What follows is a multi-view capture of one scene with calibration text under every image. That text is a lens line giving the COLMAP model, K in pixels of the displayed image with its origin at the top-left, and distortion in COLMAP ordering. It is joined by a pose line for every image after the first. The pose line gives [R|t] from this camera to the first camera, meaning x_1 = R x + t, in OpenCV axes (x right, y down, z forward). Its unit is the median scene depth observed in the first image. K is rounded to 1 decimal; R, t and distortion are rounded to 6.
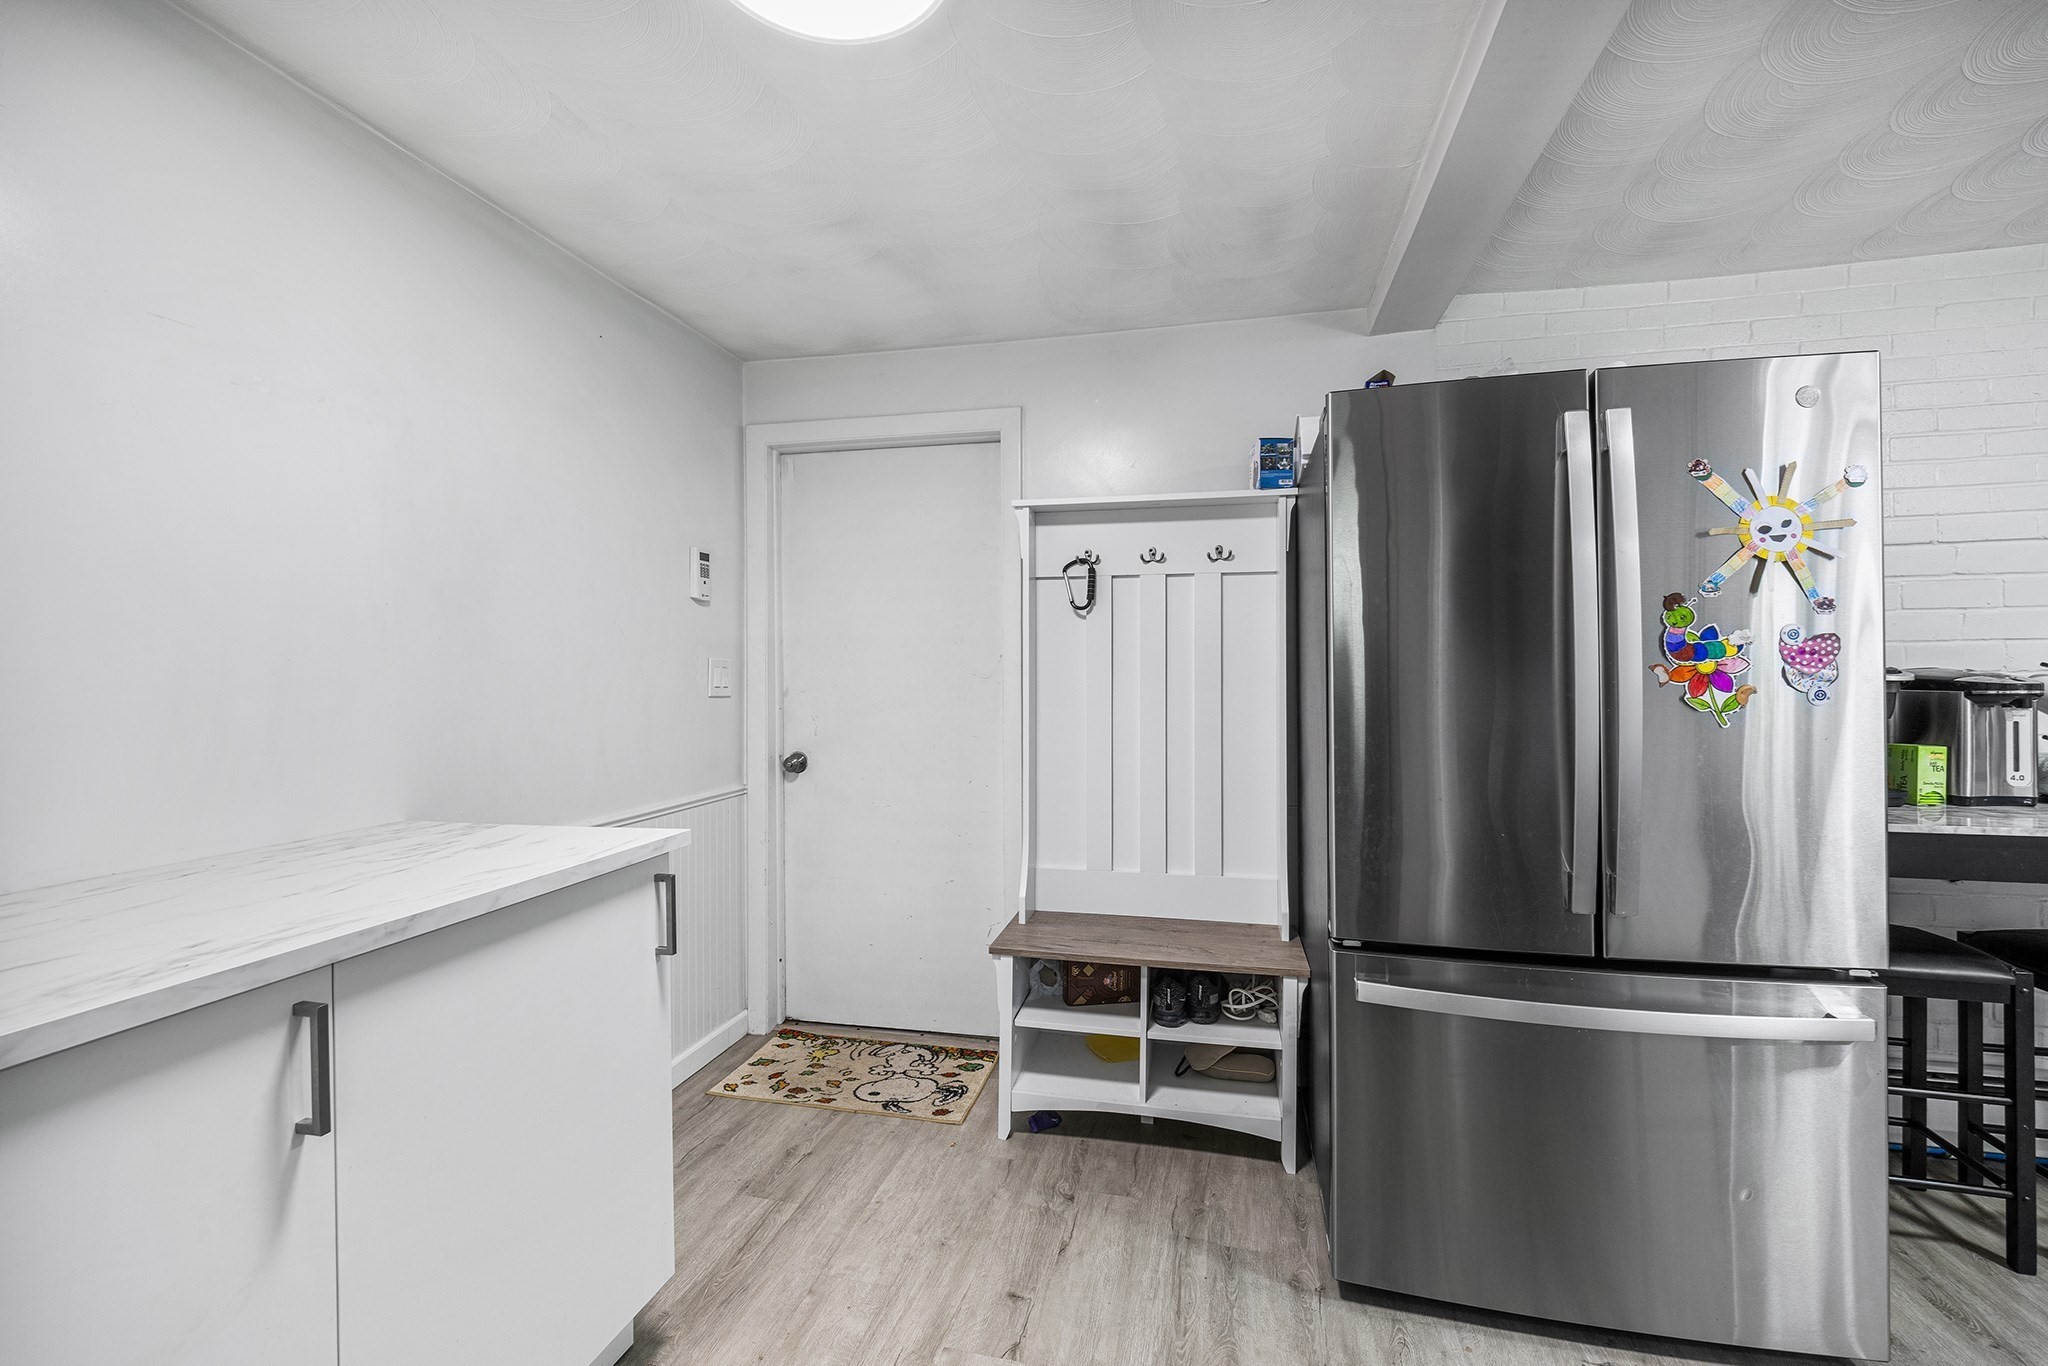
lens RADIAL K [[868.4, 0, 1027.8], [0, 868.4, 680.1], [0, 0, 1]] dist [-0.000213, -0.000268]
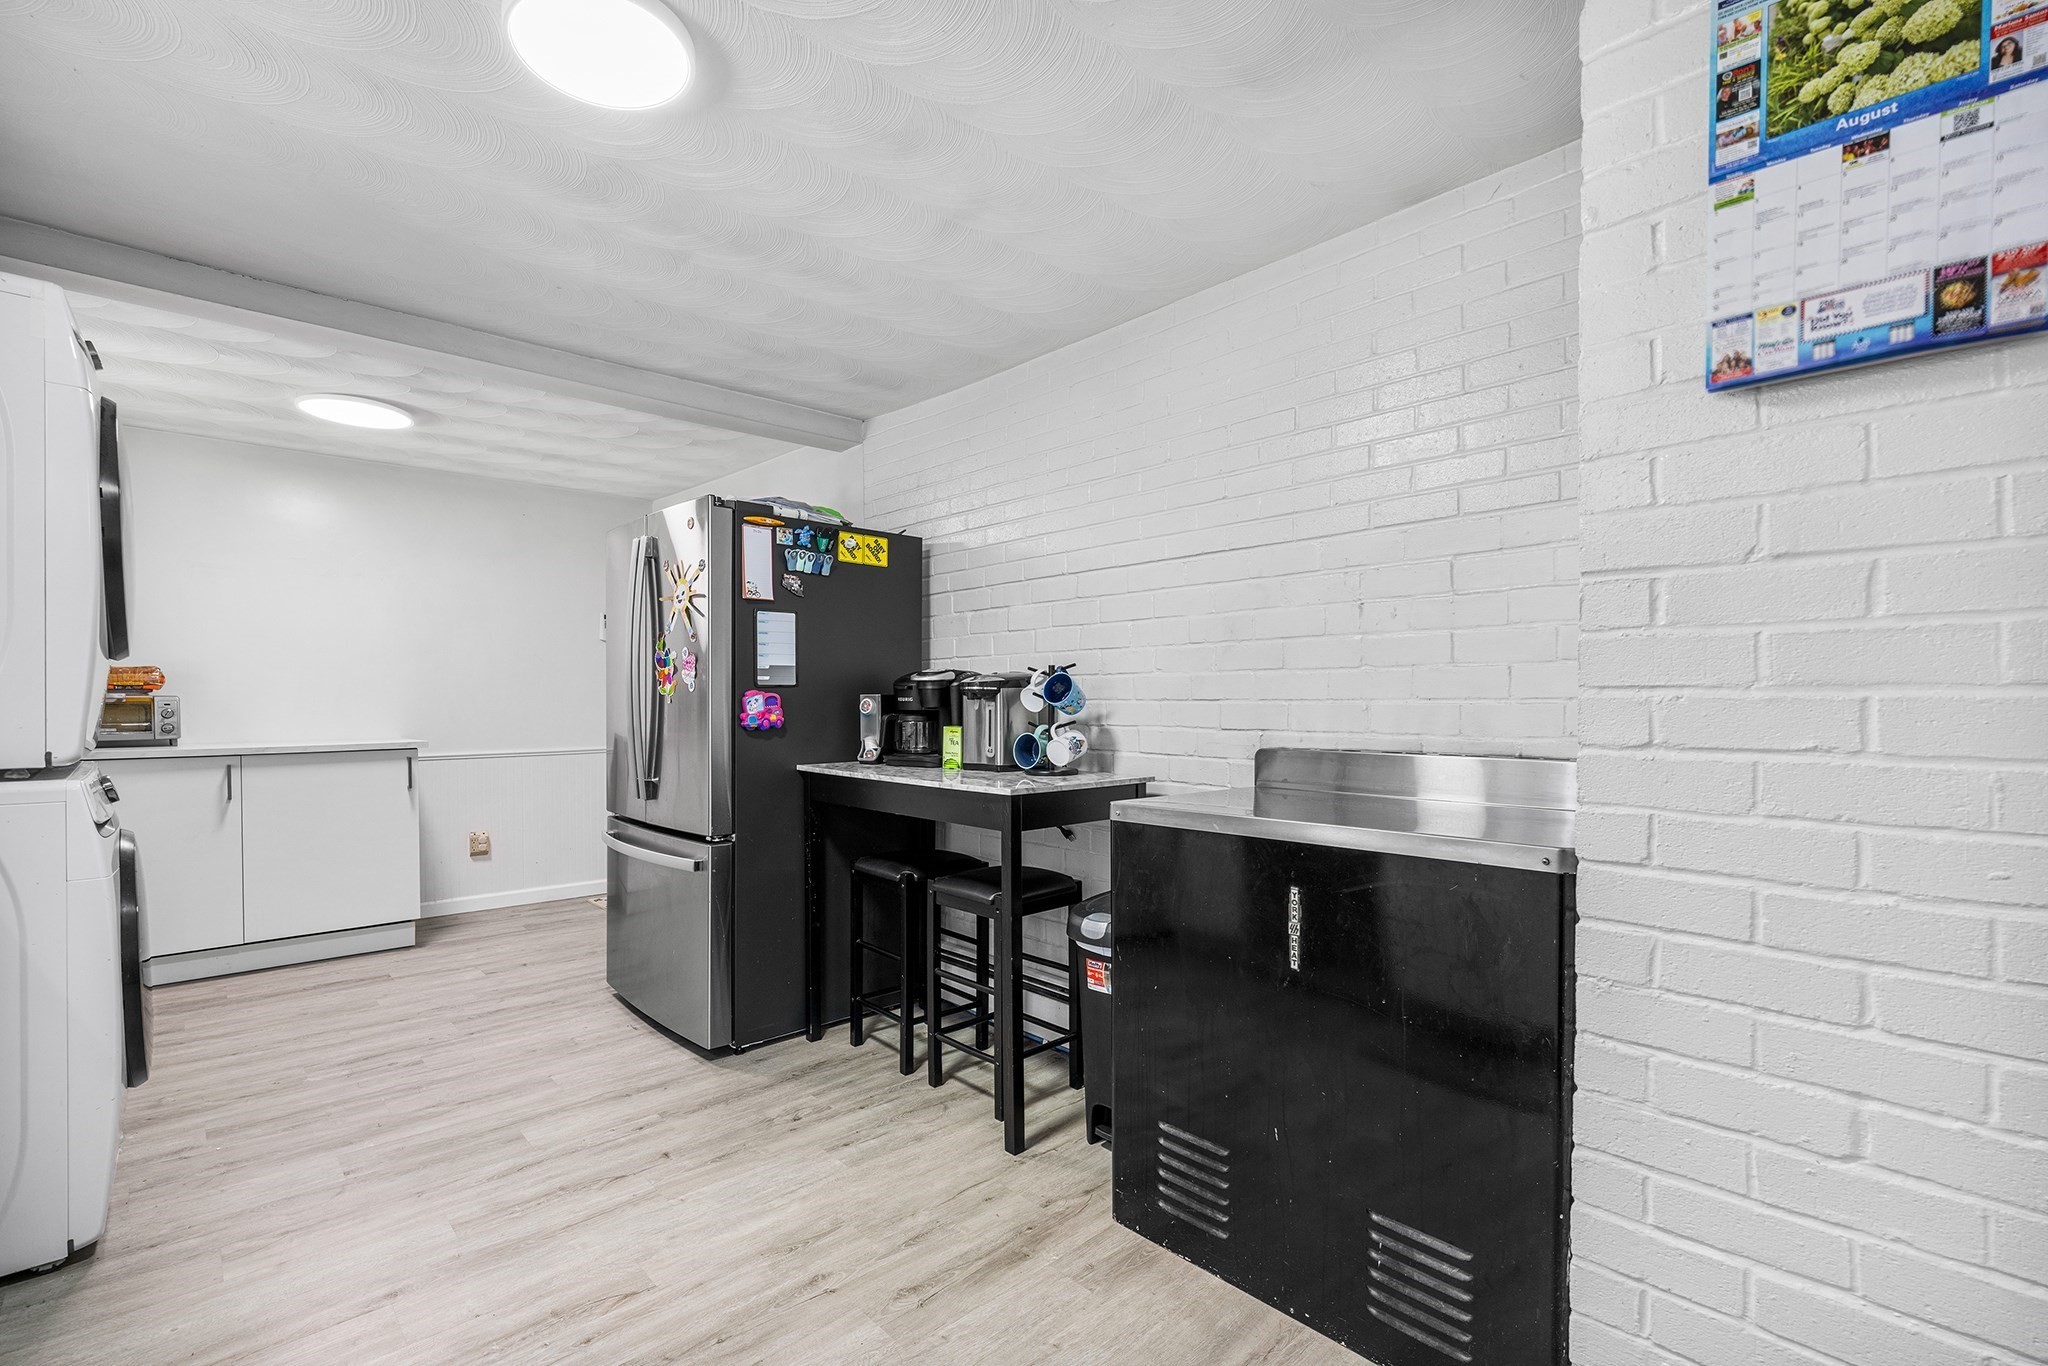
lens RADIAL K [[915.3, 0, 1003.9], [0, 915.3, 707.8], [0, 0, 1]] dist [0.000231, -0.000529]
pose [[0.822432, 0.006768, -0.568823, 1.963675], [-0.002783, 0.999965, 0.007874, 0.032467], [0.568856, -0.004893, 0.822422, -0.181510]]
